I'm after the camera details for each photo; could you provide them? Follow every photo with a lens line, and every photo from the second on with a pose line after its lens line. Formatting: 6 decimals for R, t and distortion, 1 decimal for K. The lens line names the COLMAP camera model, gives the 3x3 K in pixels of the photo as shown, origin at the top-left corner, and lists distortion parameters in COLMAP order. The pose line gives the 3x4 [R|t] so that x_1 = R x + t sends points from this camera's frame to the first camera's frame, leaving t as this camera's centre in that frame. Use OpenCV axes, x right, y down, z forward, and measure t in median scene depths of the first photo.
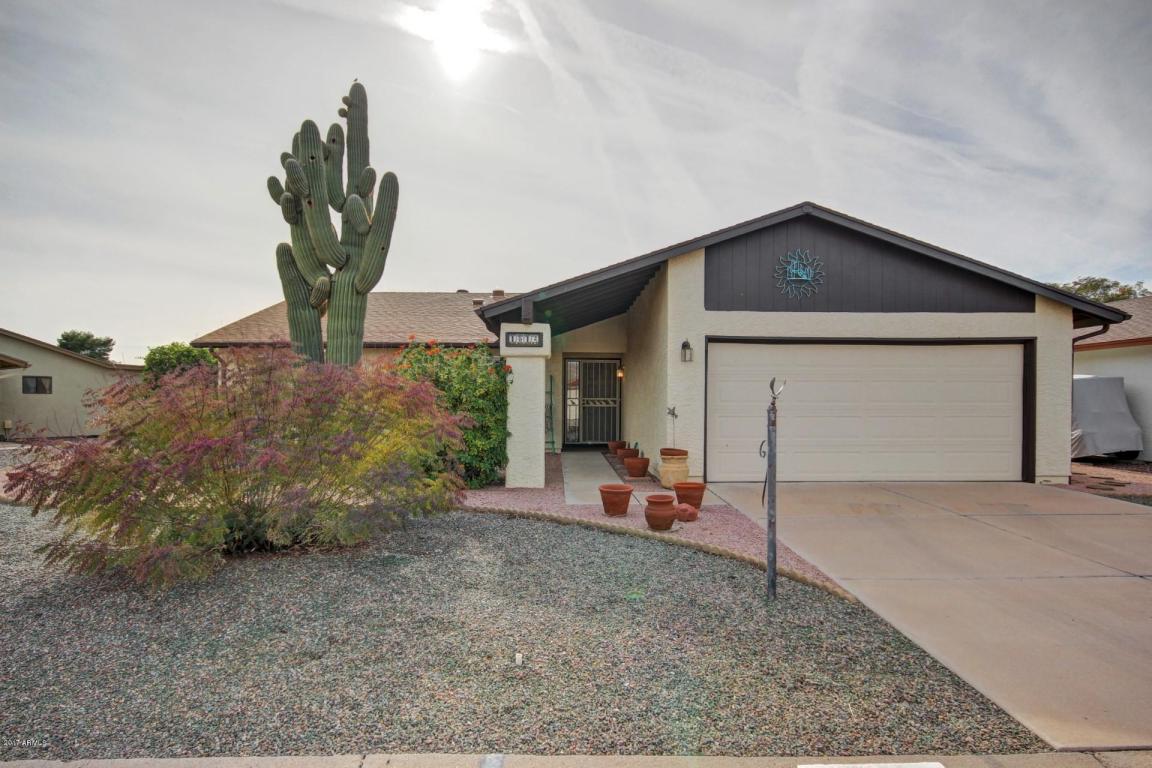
lens RADIAL K [[622.5, 0, 575.5], [0, 622.5, 382.1], [0, 0, 1]] dist [0.002231, 0.003812]
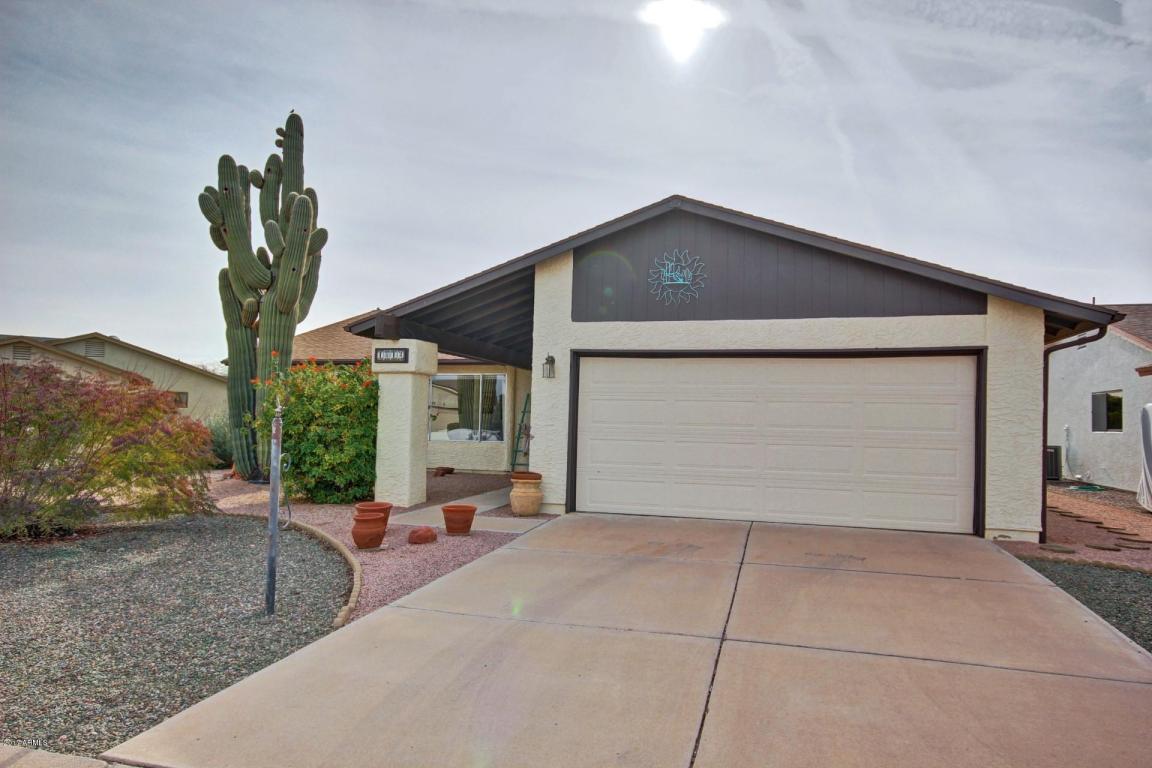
lens RADIAL K [[707.9, 0, 569.9], [0, 707.9, 386.2], [0, 0, 1]] dist [0.010199, 0.007630]
pose [[0.950903, 0.004163, -0.309460, 0.525968], [-0.011591, 0.999687, -0.022169, 0.002088], [0.309271, 0.024668, 0.950654, 0.016838]]
